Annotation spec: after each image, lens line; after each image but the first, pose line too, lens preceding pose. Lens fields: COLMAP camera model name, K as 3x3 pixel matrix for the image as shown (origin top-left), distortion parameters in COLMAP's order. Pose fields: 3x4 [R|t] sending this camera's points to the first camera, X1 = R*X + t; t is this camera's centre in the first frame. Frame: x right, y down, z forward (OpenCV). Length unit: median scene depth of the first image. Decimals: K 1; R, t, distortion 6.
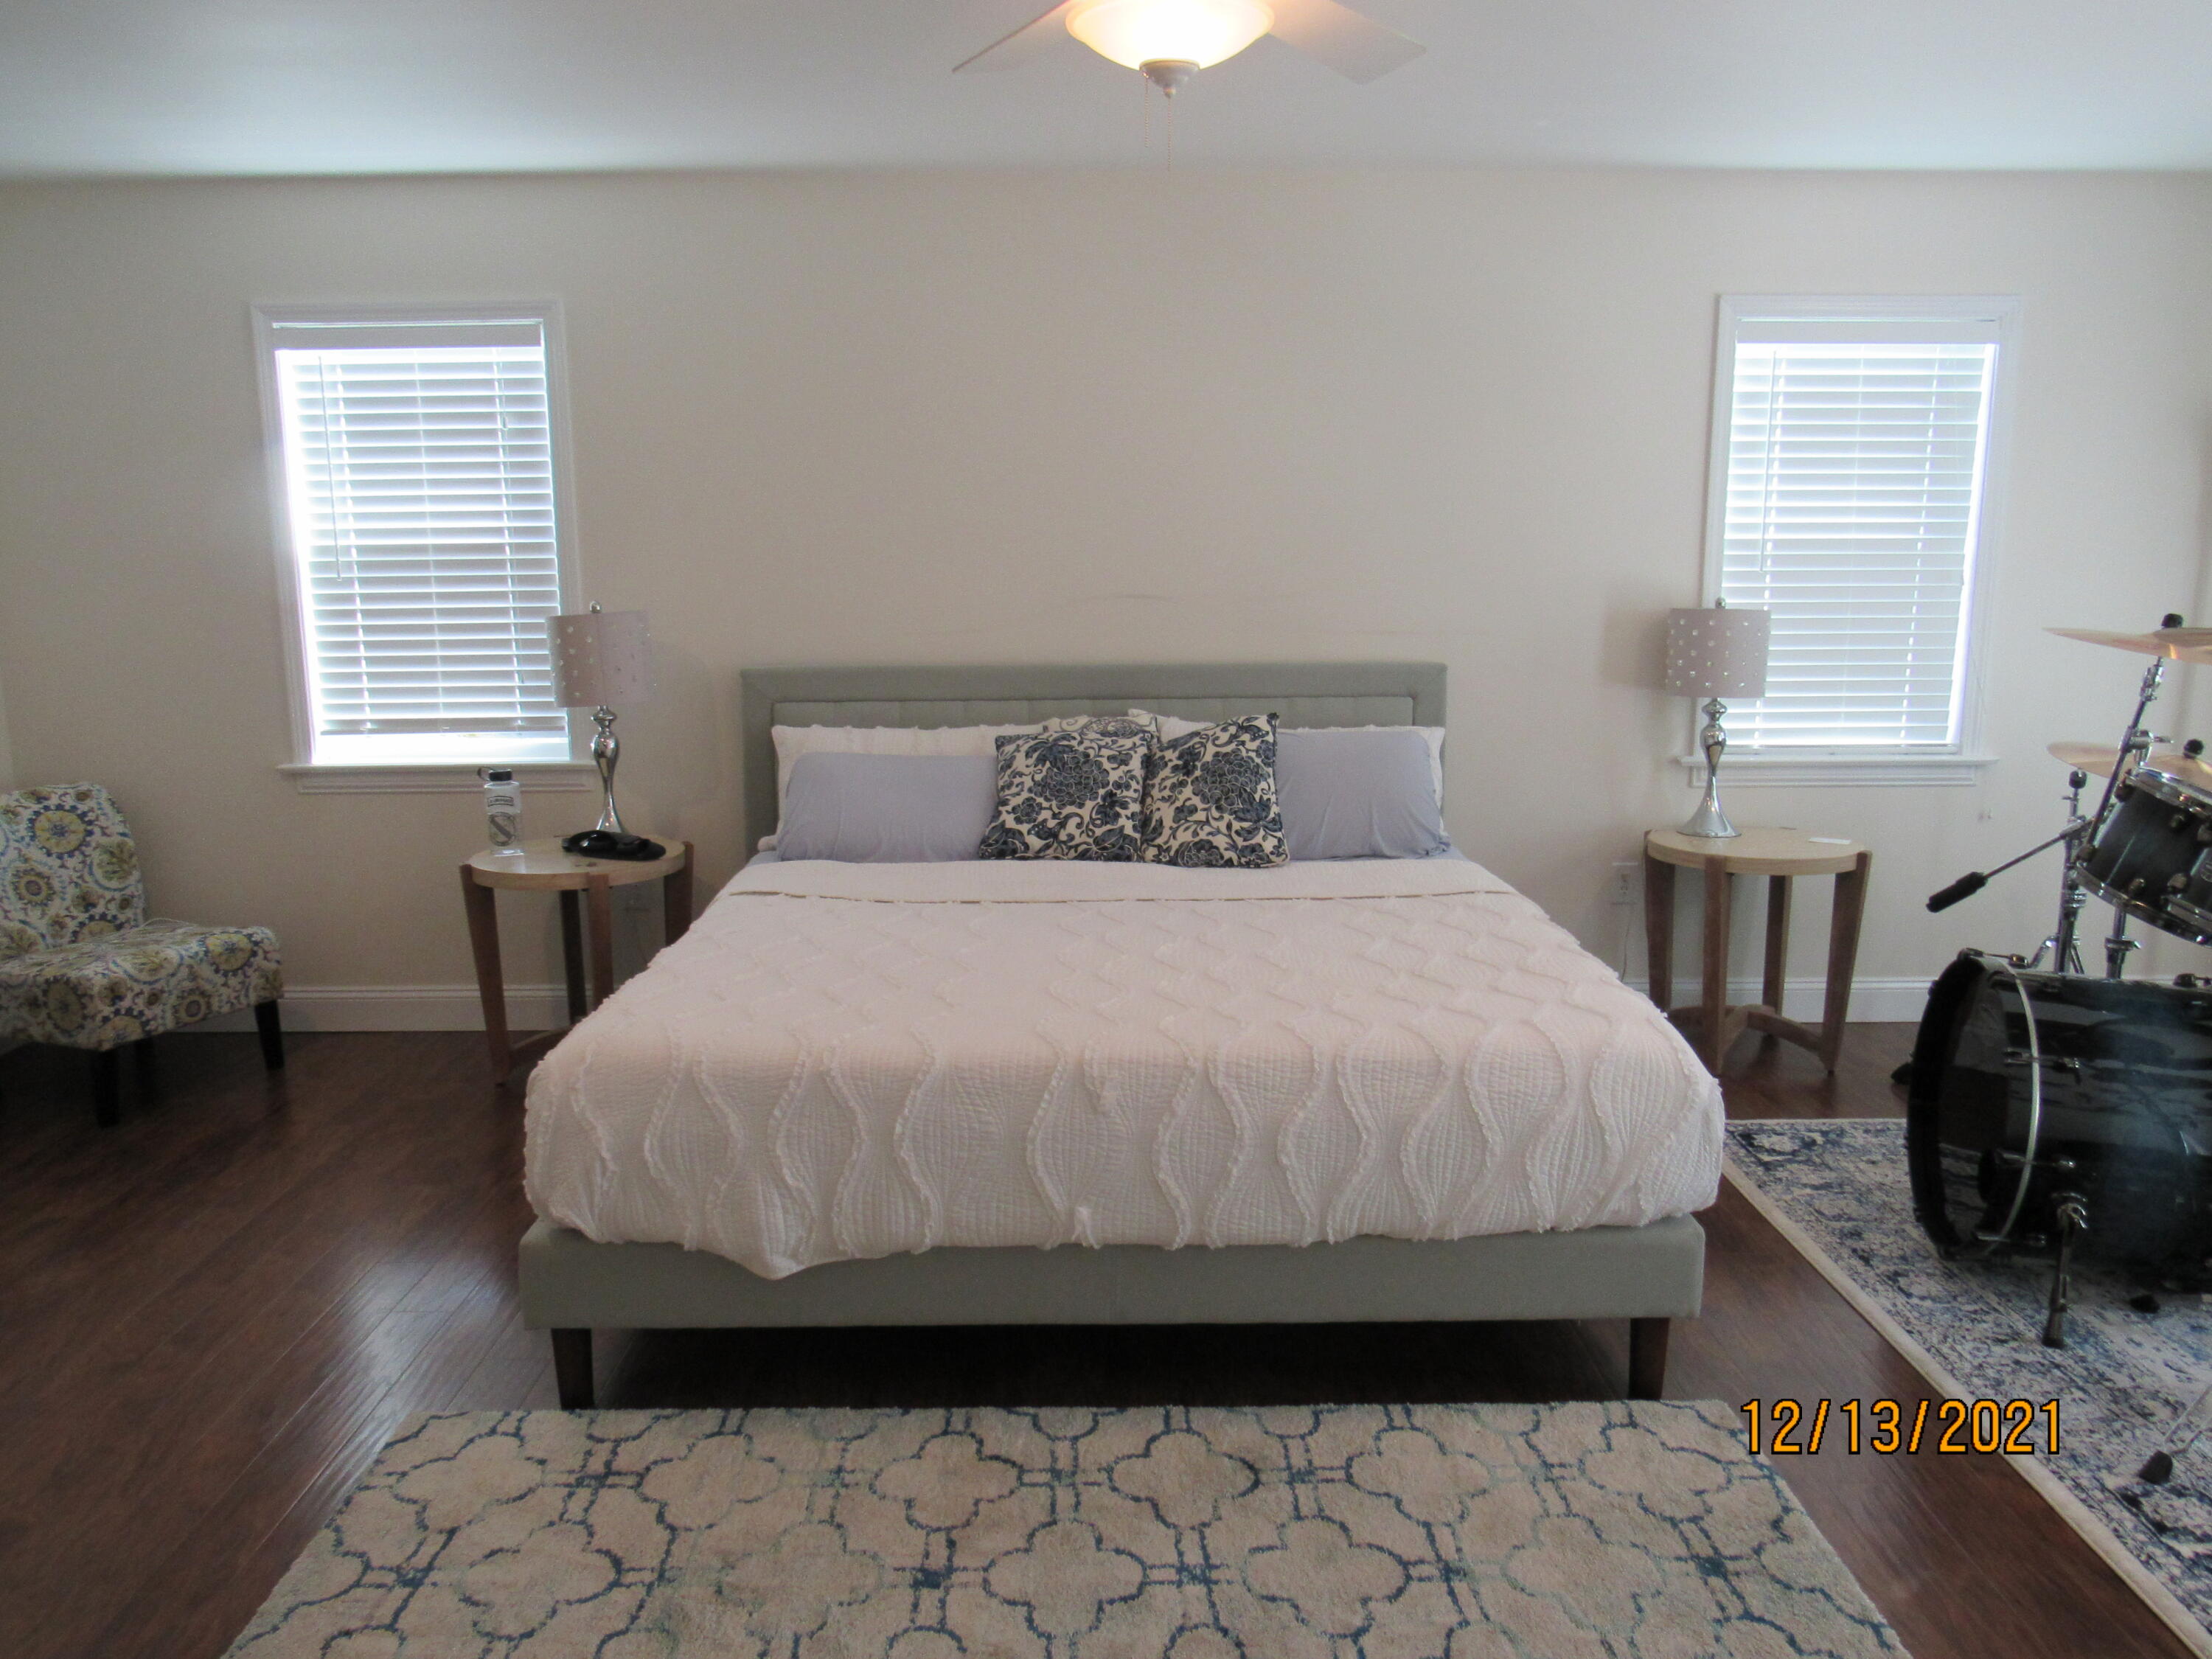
lens RADIAL K [[1580.6, 0, 1106.0], [0, 1580.6, 829.5], [0, 0, 1]] dist [-0.018239, -0.003167]
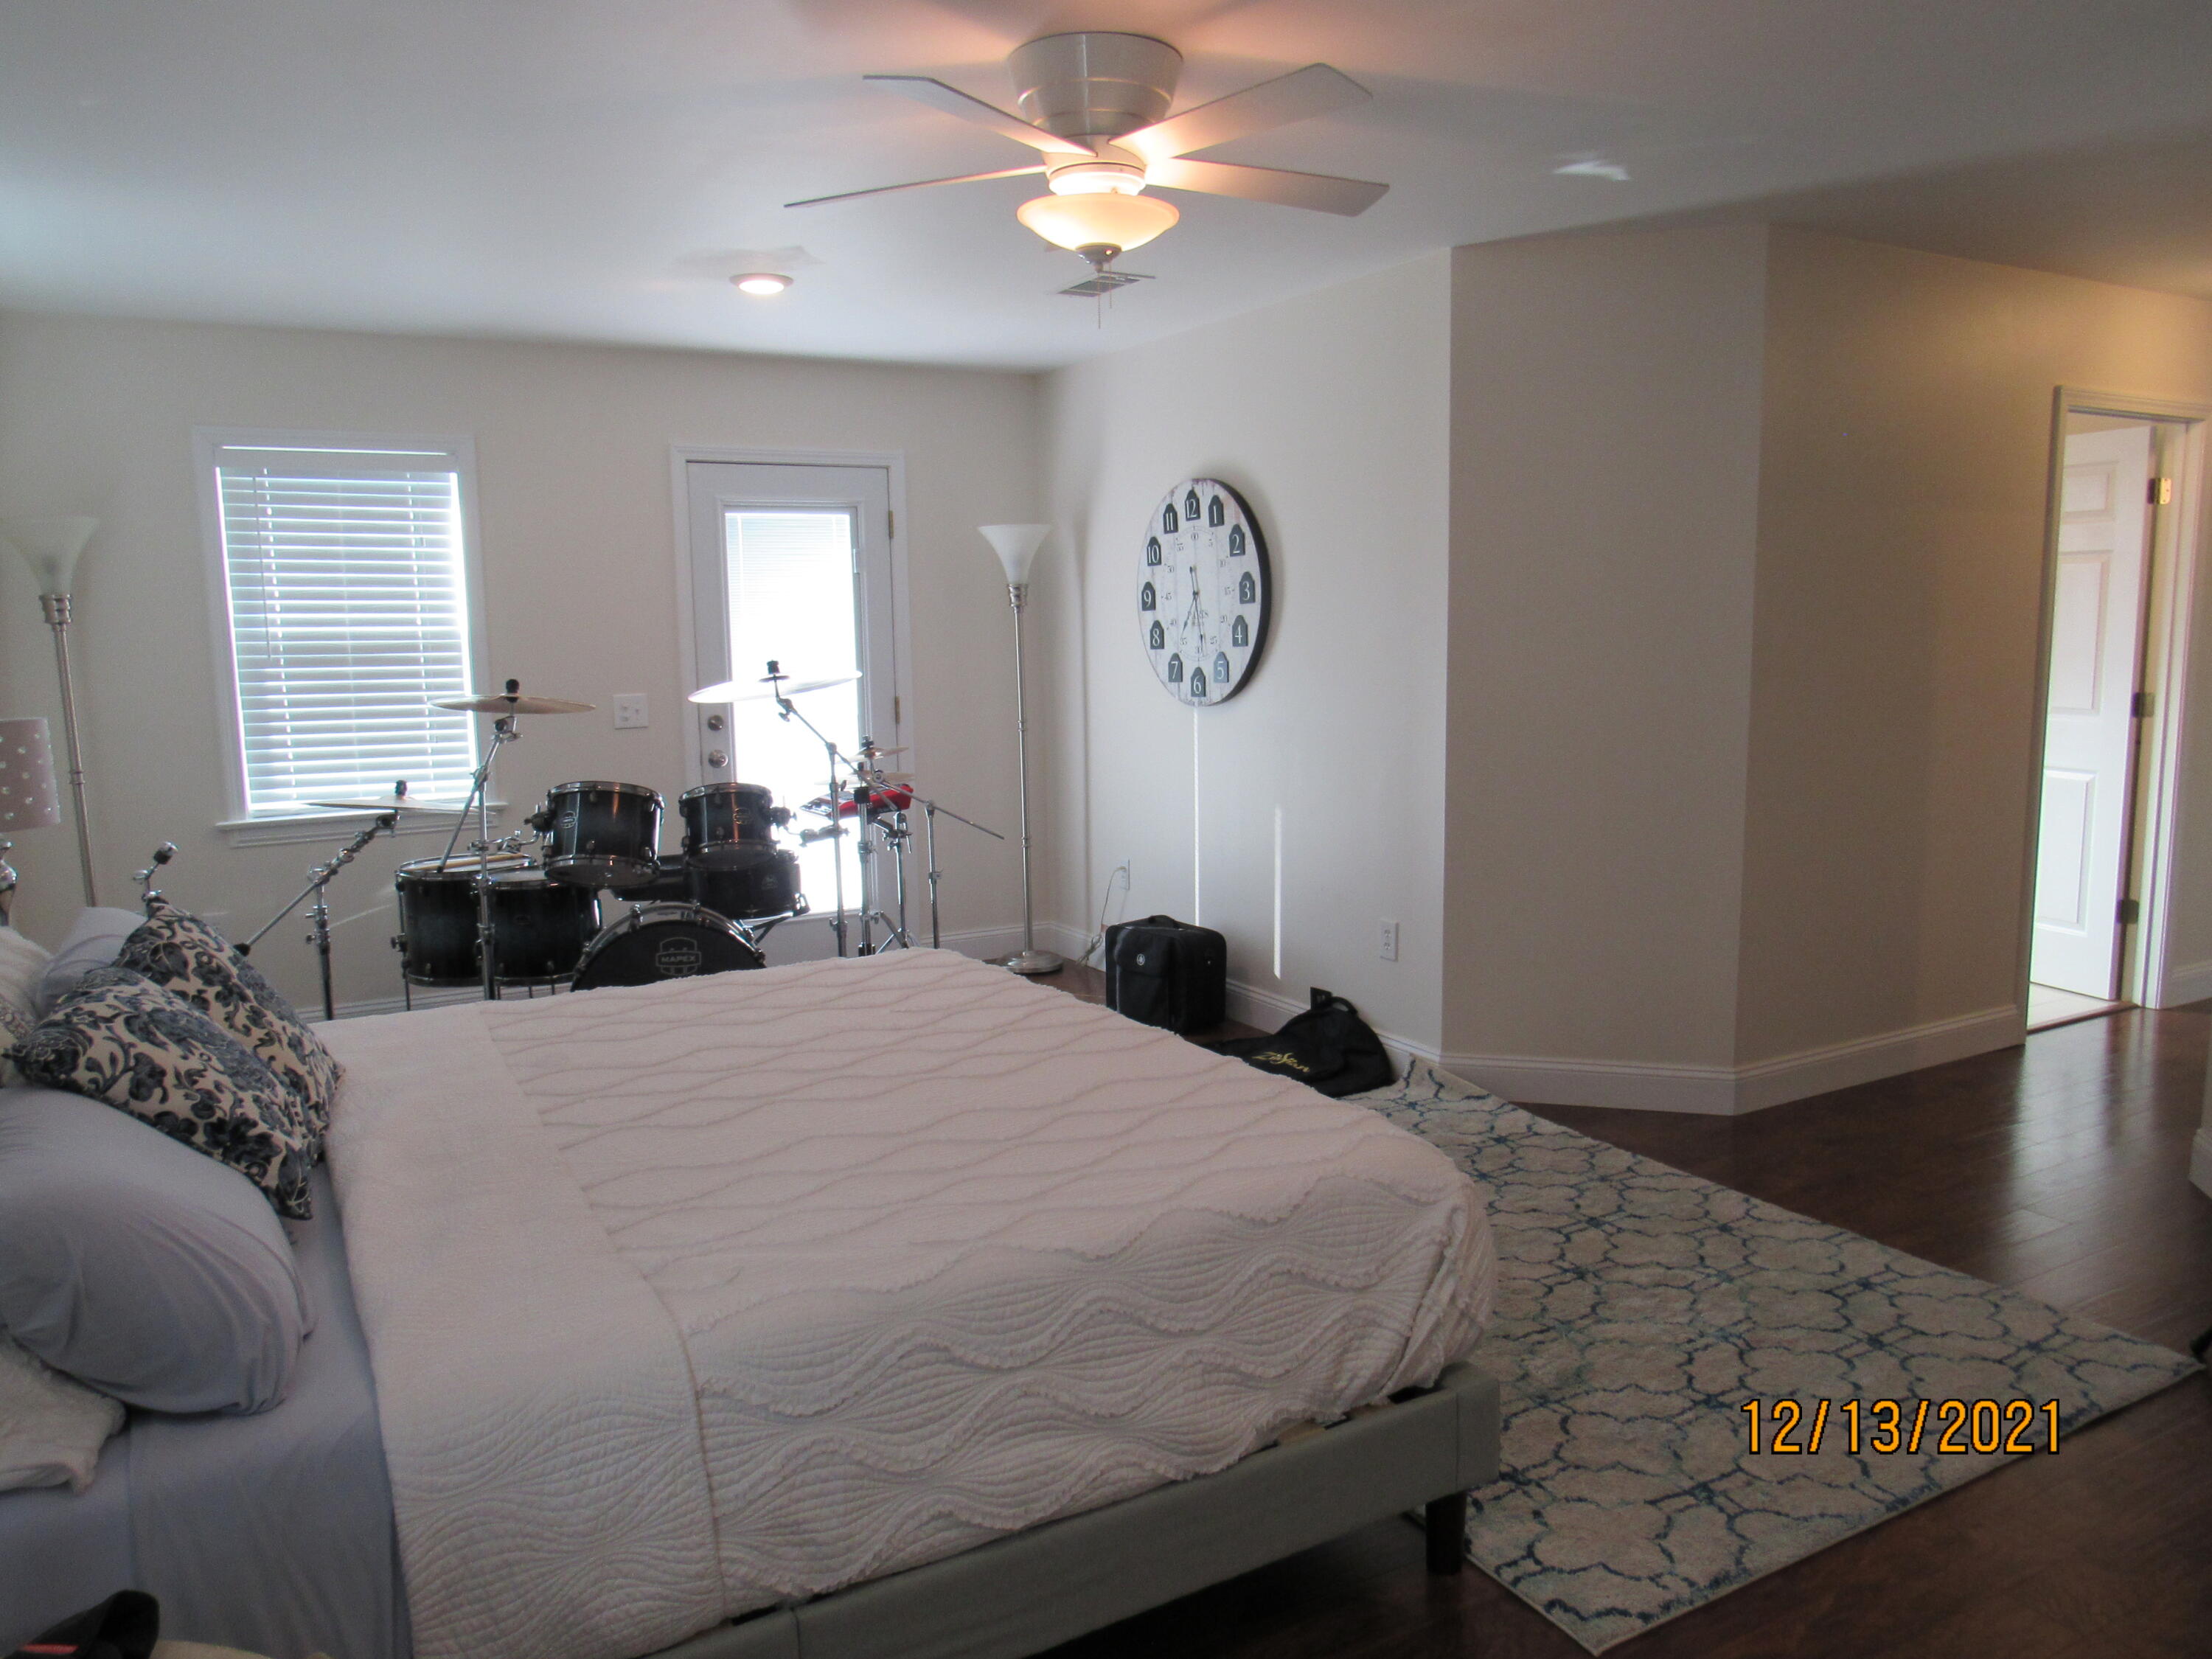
lens RADIAL K [[1580.6, 0, 1106.0], [0, 1580.6, 829.5], [0, 0, 1]] dist [-0.018239, -0.003167]
pose [[-0.483987, -0.106179, 0.868610, -1.145947], [0.173210, 0.961348, 0.214027, -0.306809], [-0.857762, 0.254038, -0.446889, 1.714485]]
